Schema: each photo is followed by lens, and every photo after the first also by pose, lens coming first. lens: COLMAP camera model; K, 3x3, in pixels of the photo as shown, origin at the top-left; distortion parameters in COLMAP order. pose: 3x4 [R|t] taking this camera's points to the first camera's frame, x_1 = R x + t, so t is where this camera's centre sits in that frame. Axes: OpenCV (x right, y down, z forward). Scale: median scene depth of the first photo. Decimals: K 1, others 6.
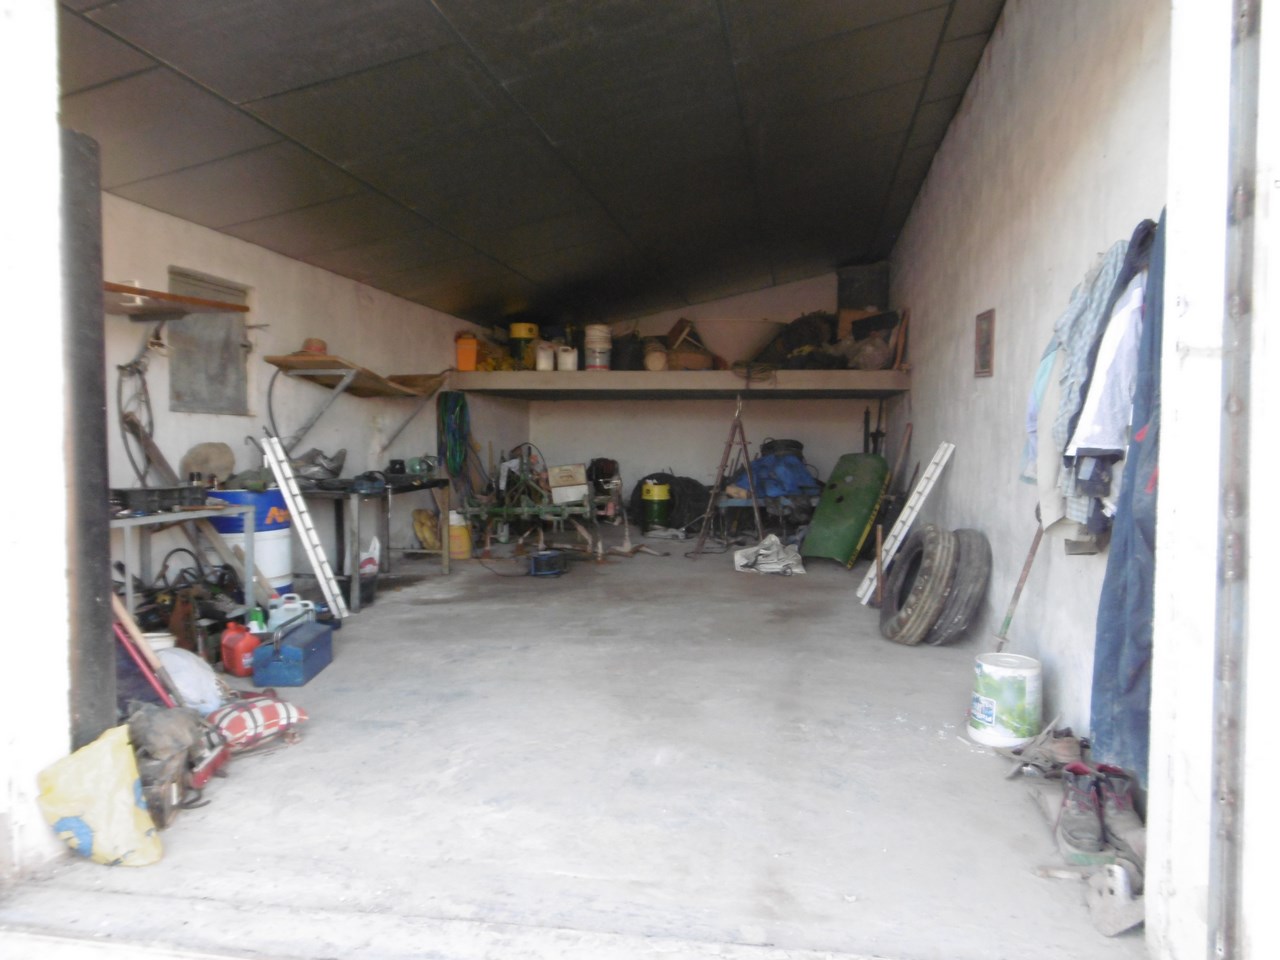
lens RADIAL K [[915.1, 0, 640.0], [0, 915.1, 480.0], [0, 0, 1]] dist [-0.005554, 0.010874]
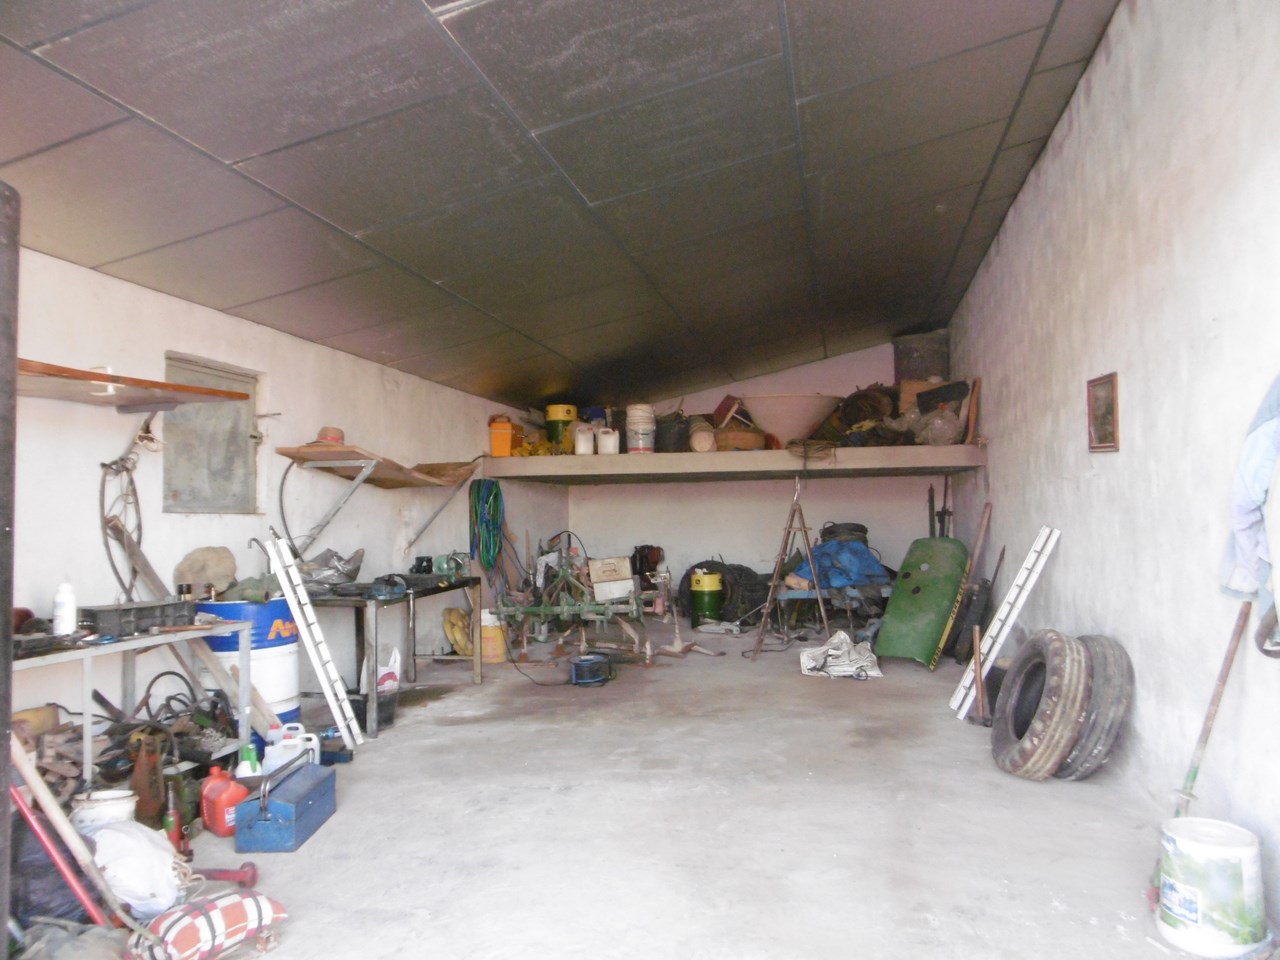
lens RADIAL K [[913.7, 0, 640.0], [0, 913.7, 480.0], [0, 0, 1]] dist [-0.001475, -0.000237]
pose [[0.998853, -0.023097, -0.041953, -0.013593], [0.019419, 0.996101, -0.086053, -0.019083], [0.043777, 0.085139, 0.995407, 0.120500]]
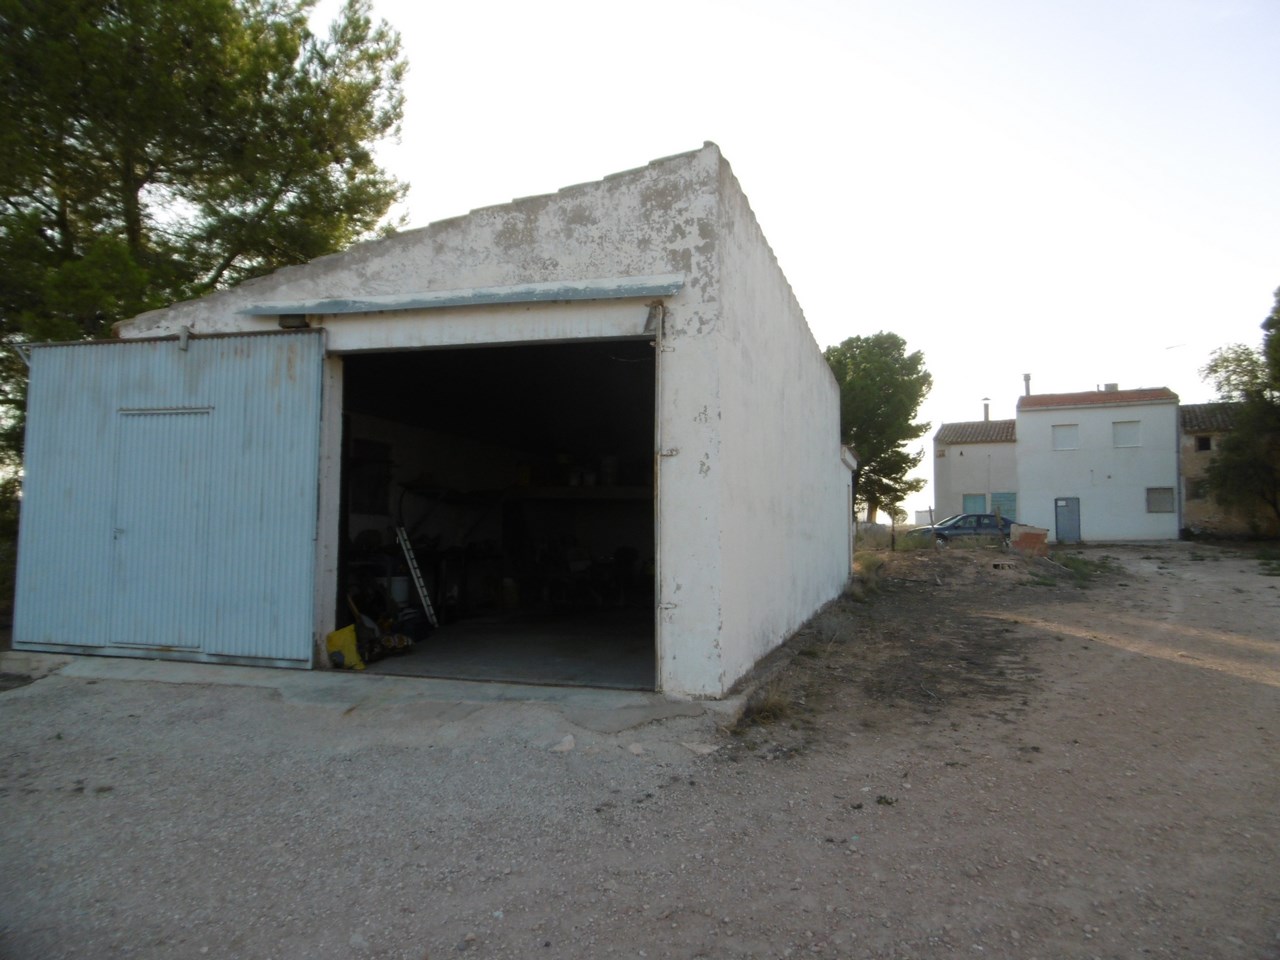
lens RADIAL K [[913.7, 0, 640.0], [0, 913.7, 480.0], [0, 0, 1]] dist [-0.001475, -0.000237]
pose [[0.993701, -0.003256, -0.112021, 0.261862], [-0.009223, 0.993812, -0.110695, 0.054215], [0.111688, 0.111030, 0.987521, -0.718904]]
